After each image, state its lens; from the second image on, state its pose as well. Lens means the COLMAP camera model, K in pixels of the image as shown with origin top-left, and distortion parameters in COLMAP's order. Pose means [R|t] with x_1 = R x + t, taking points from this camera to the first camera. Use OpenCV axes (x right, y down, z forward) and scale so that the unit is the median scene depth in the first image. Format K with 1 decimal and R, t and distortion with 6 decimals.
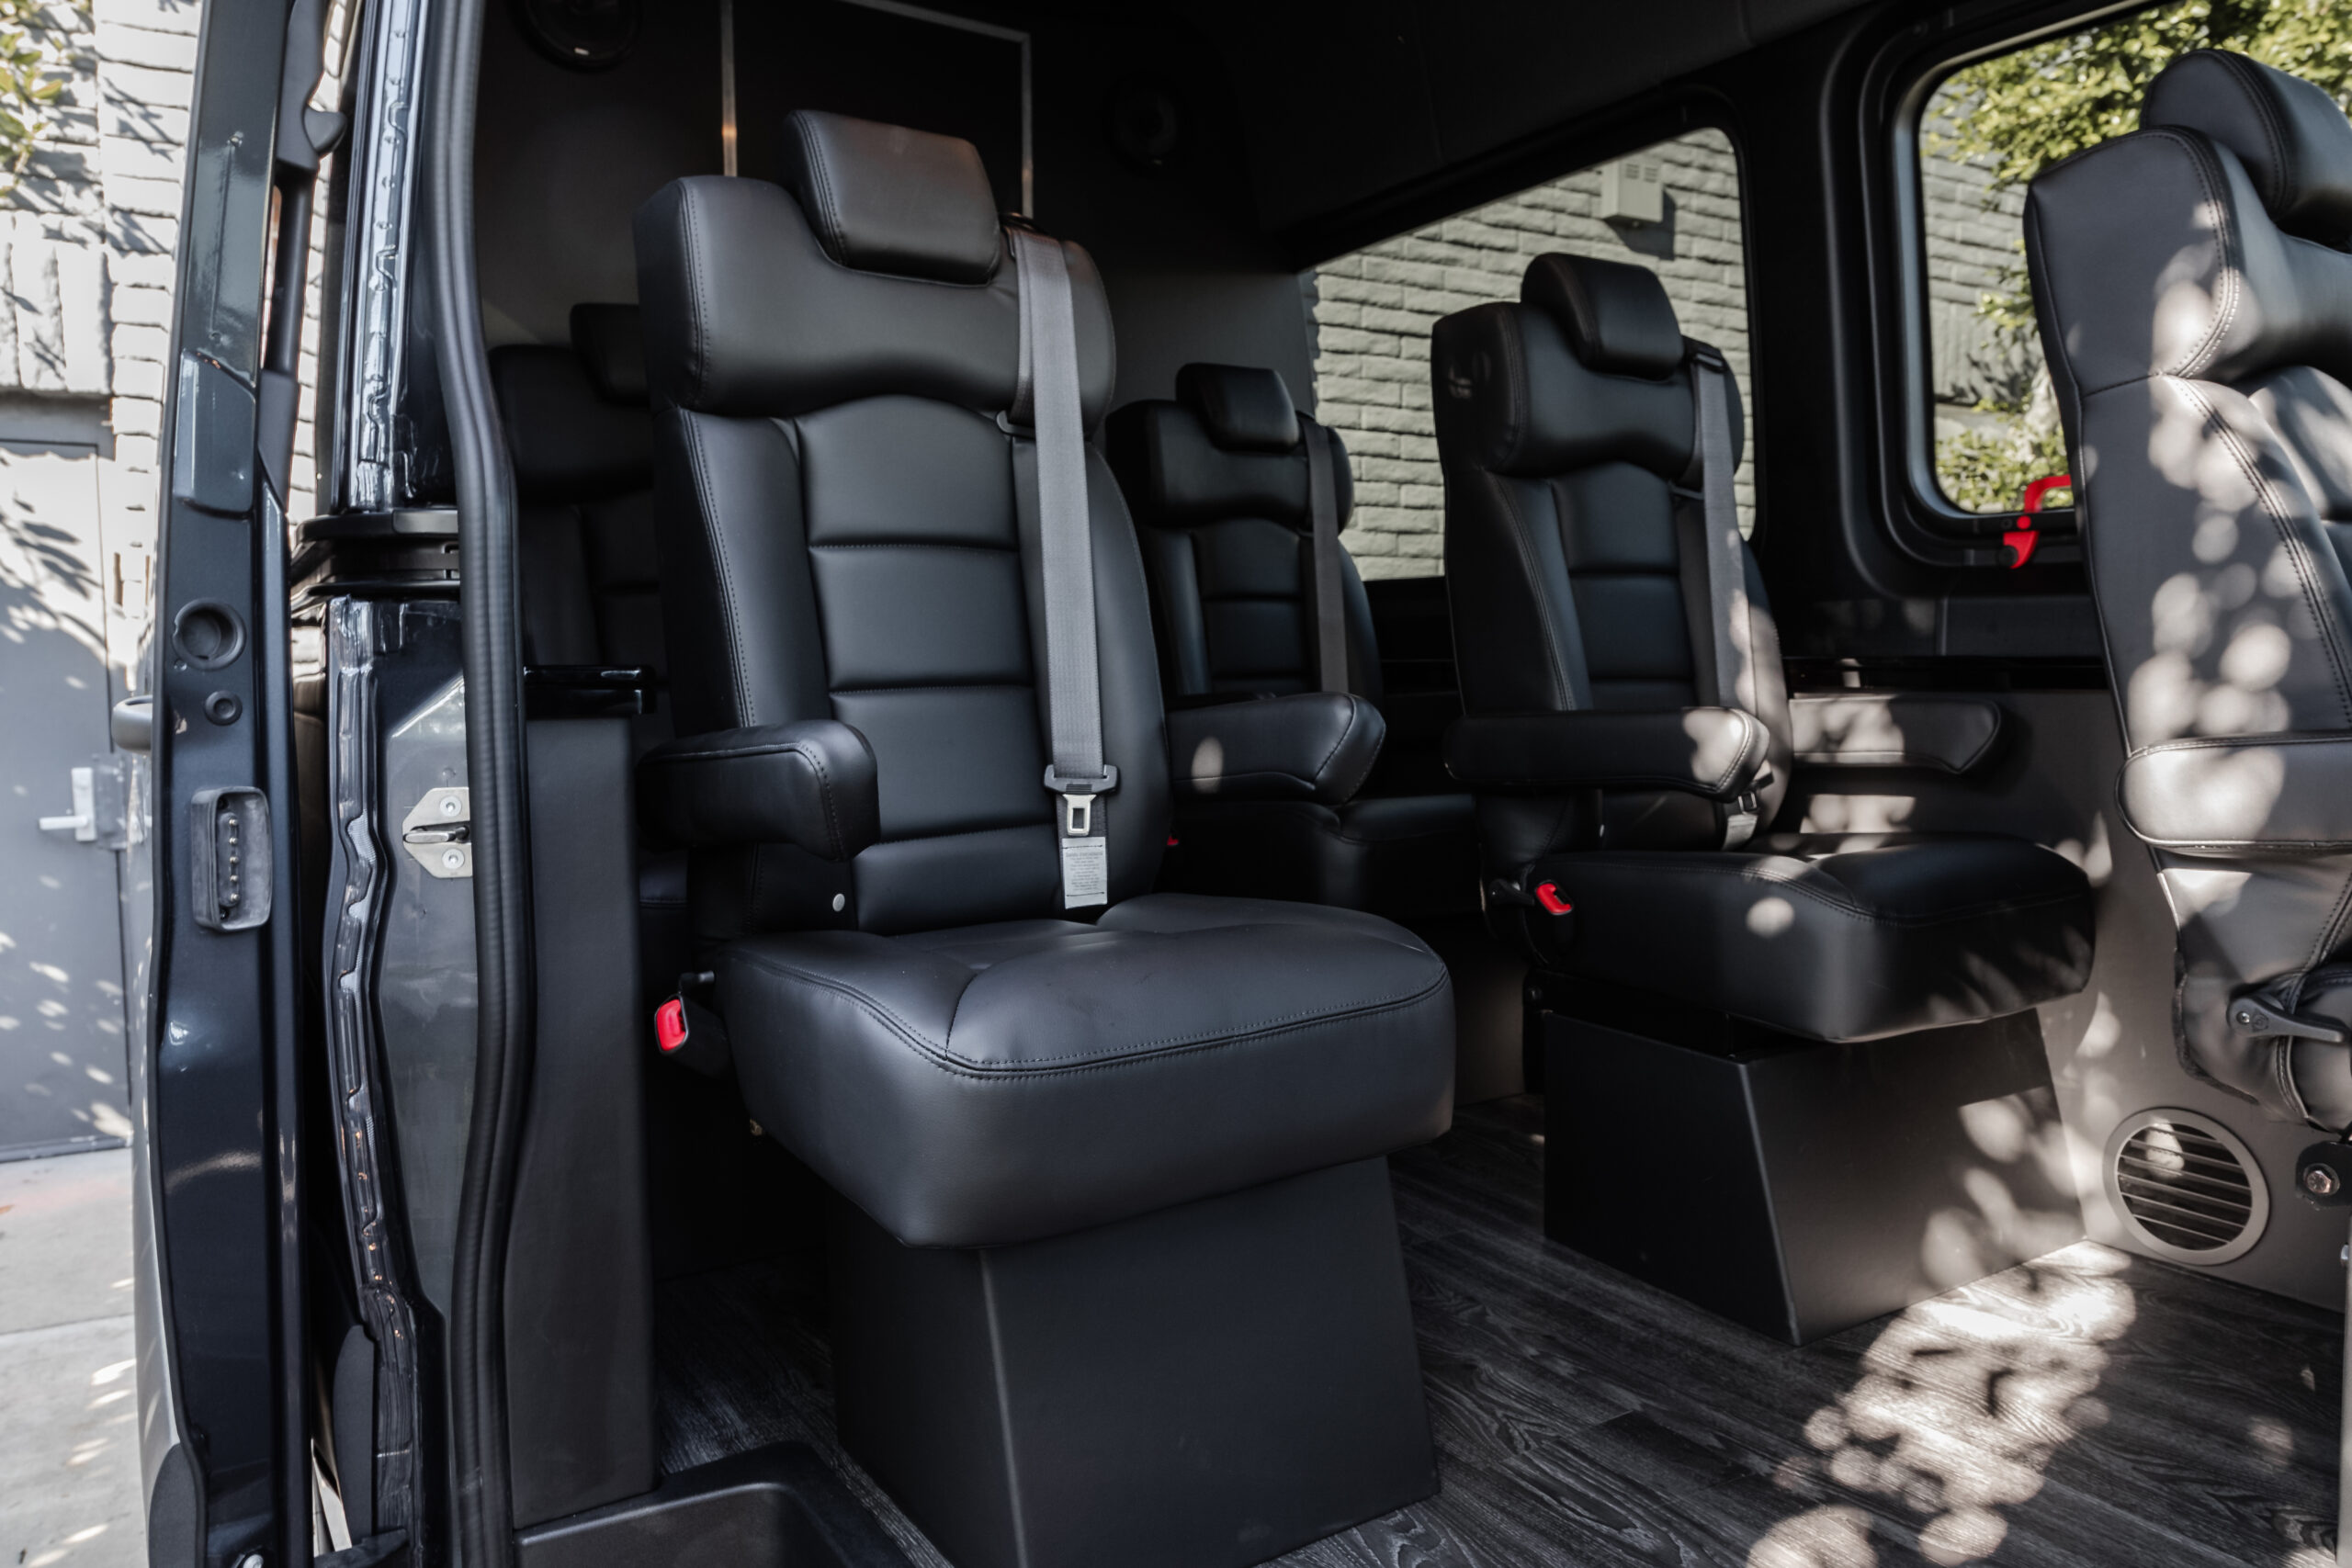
lens RADIAL K [[1569.8, 0, 1181.8], [0, 1569.8, 774.6], [0, 0, 1]] dist [0.000265, 0.002382]
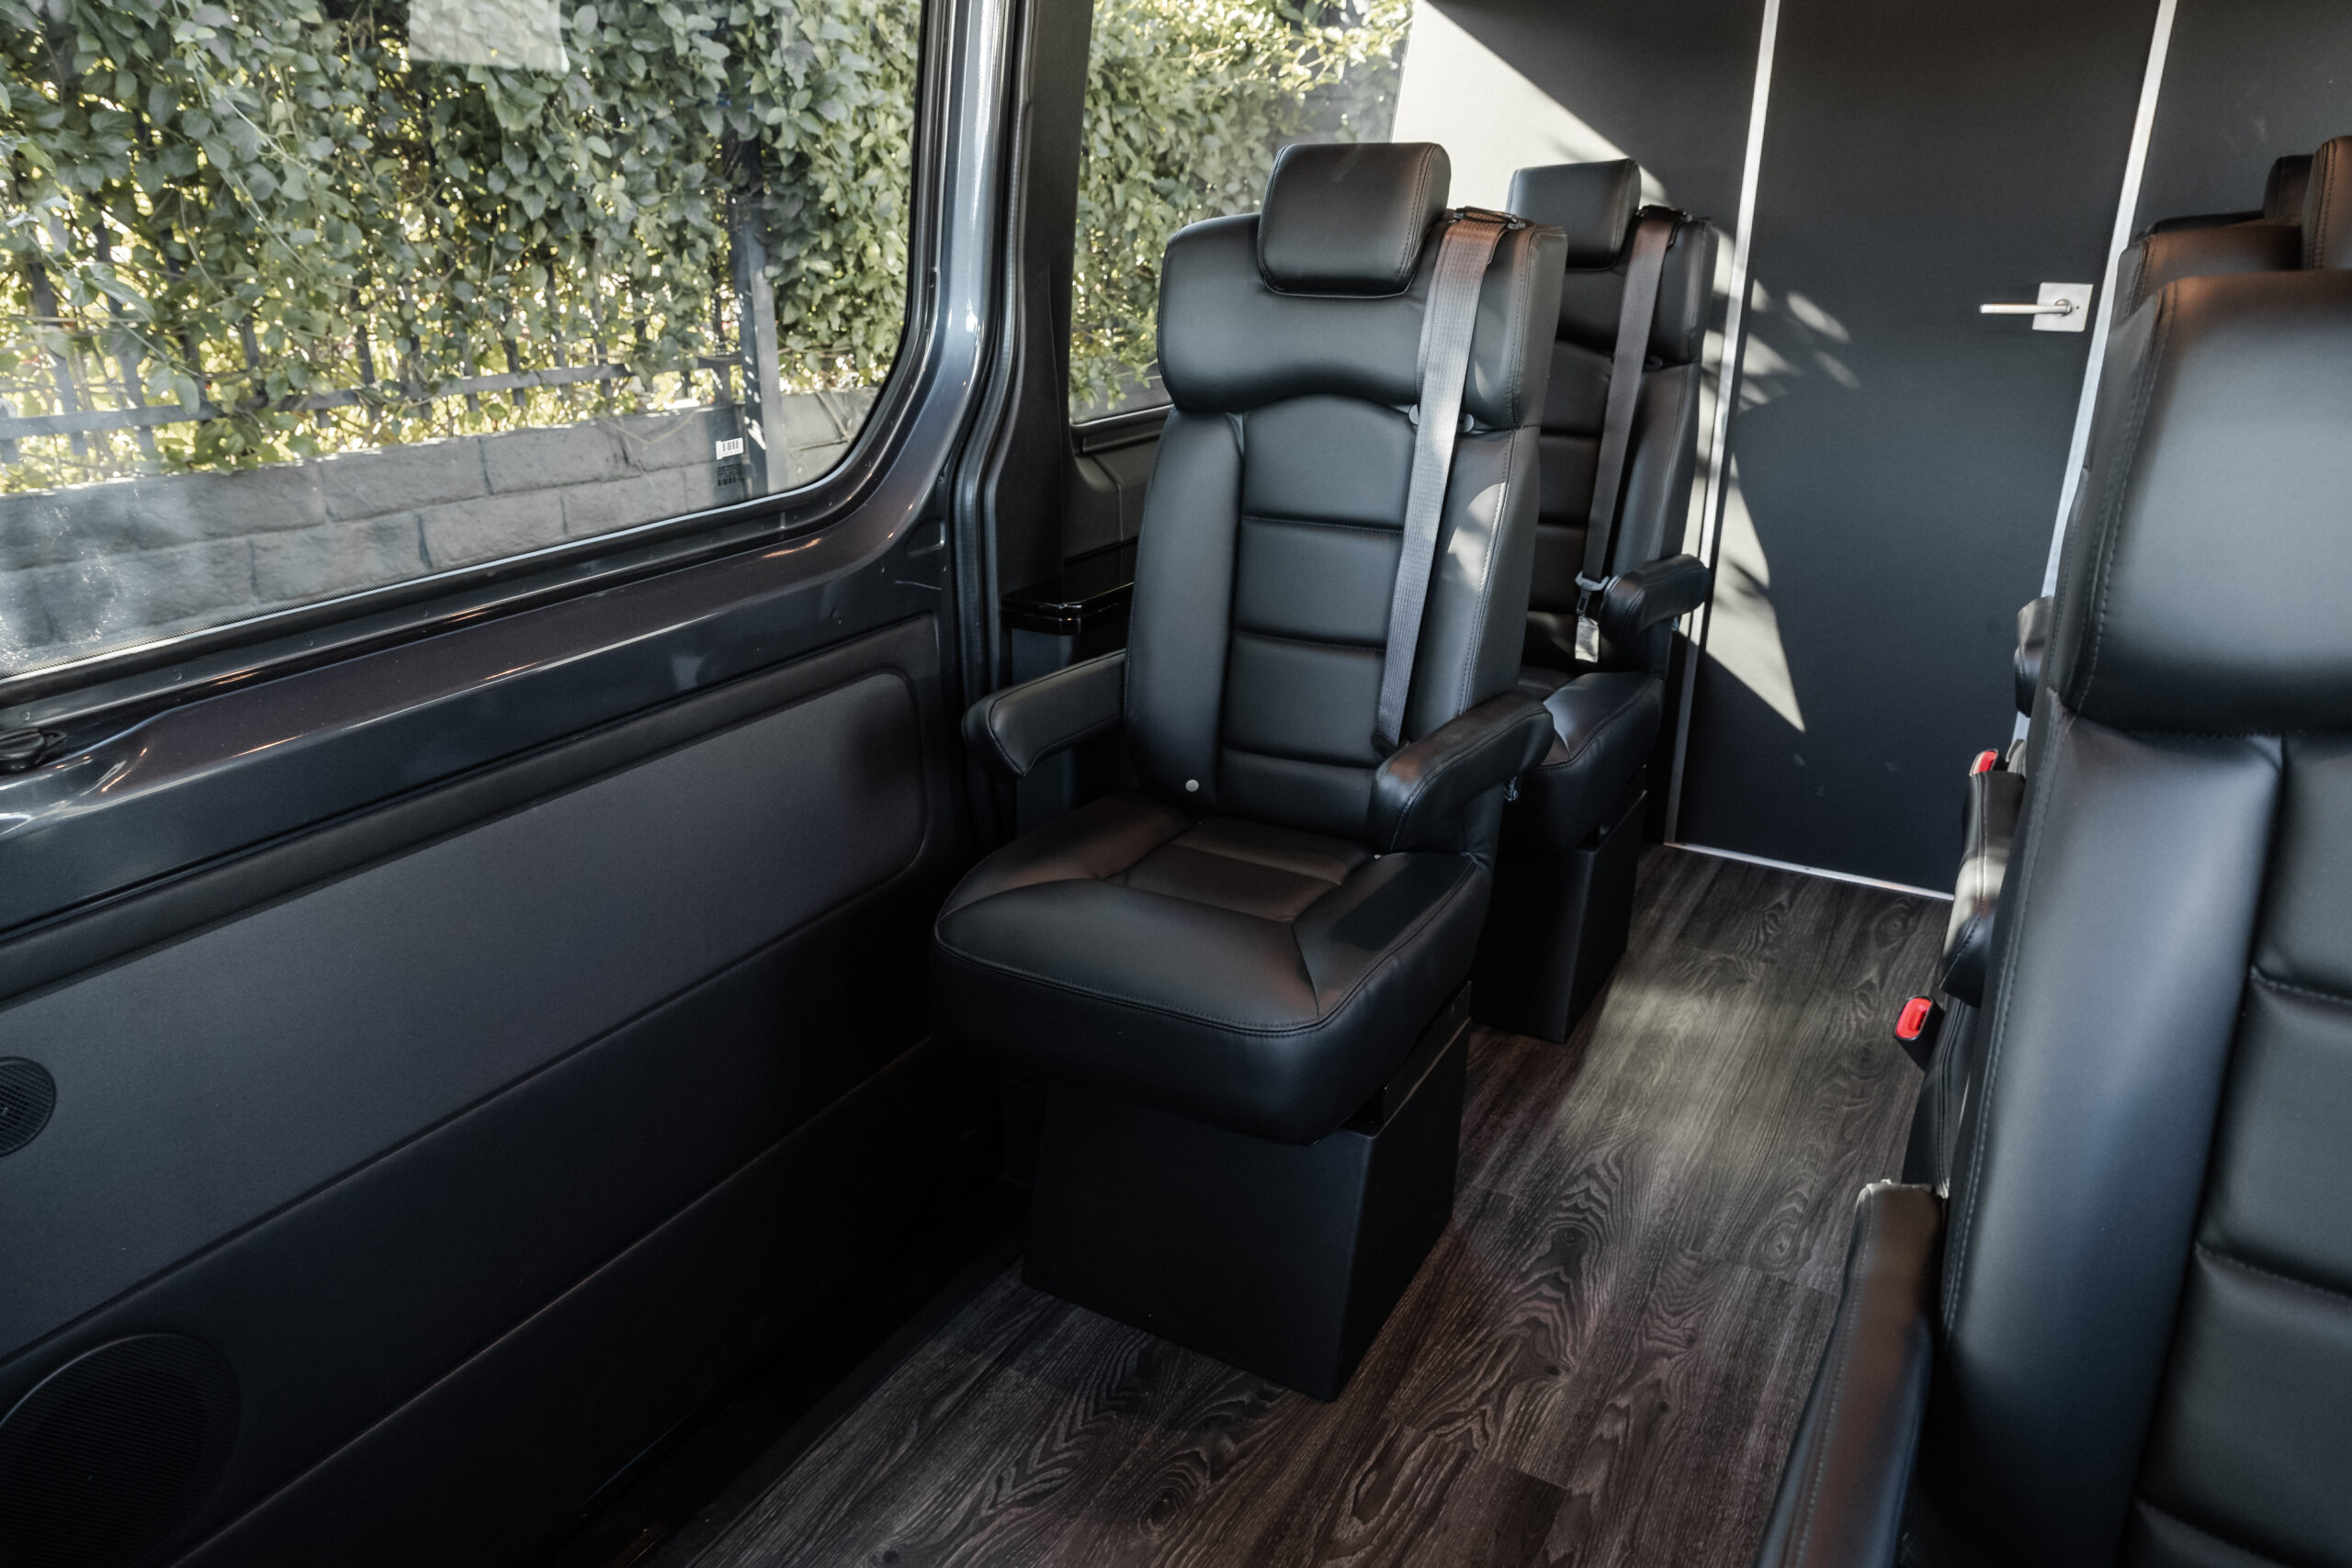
lens RADIAL K [[1573.7, 0, 1178.4], [0, 1573.7, 768.5], [0, 0, 1]] dist [-0.003640, 0.002564]
pose [[0.458187, 0.315080, -0.831137, 0.766804], [-0.069244, 0.944875, 0.320025, -0.311949], [0.886155, -0.089080, 0.454747, 0.297756]]
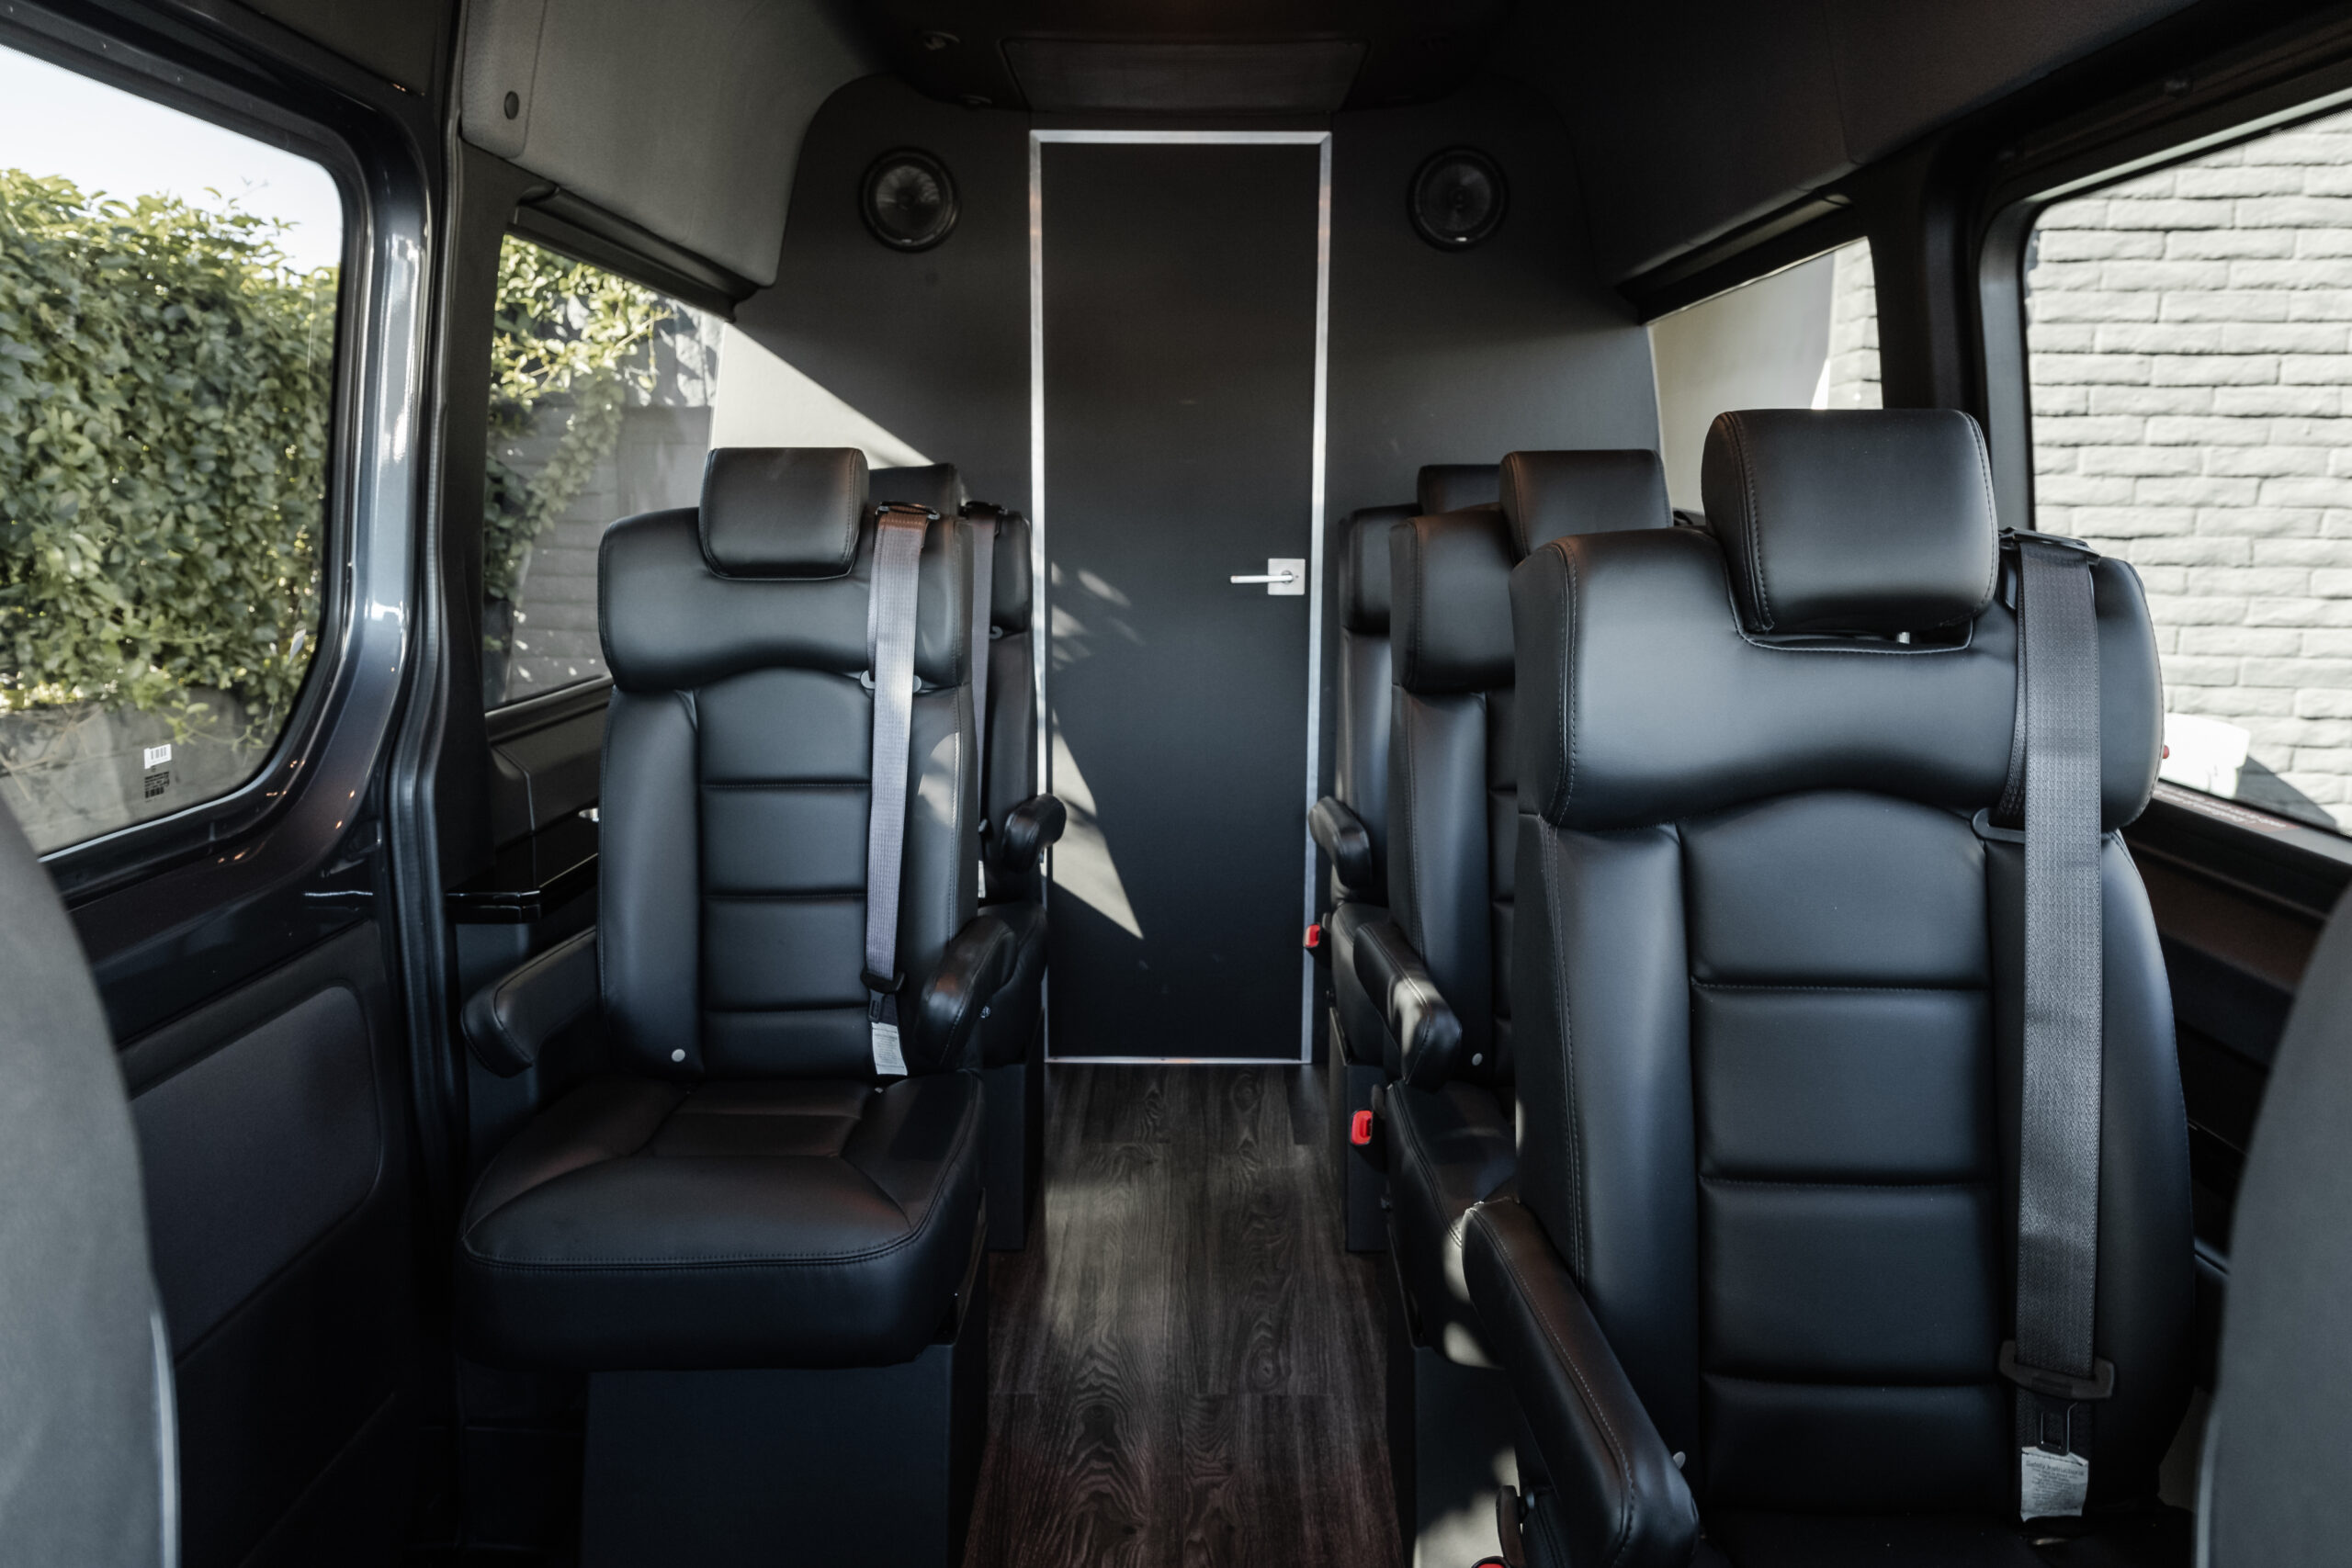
lens RADIAL K [[1573.7, 0, 1178.4], [0, 1573.7, 768.5], [0, 0, 1]] dist [-0.003640, 0.002564]
pose [[0.833980, 0.103929, -0.541919, 0.723047], [-0.048429, 0.992099, 0.115736, -0.290868], [0.549665, -0.070277, 0.832424, 0.089214]]
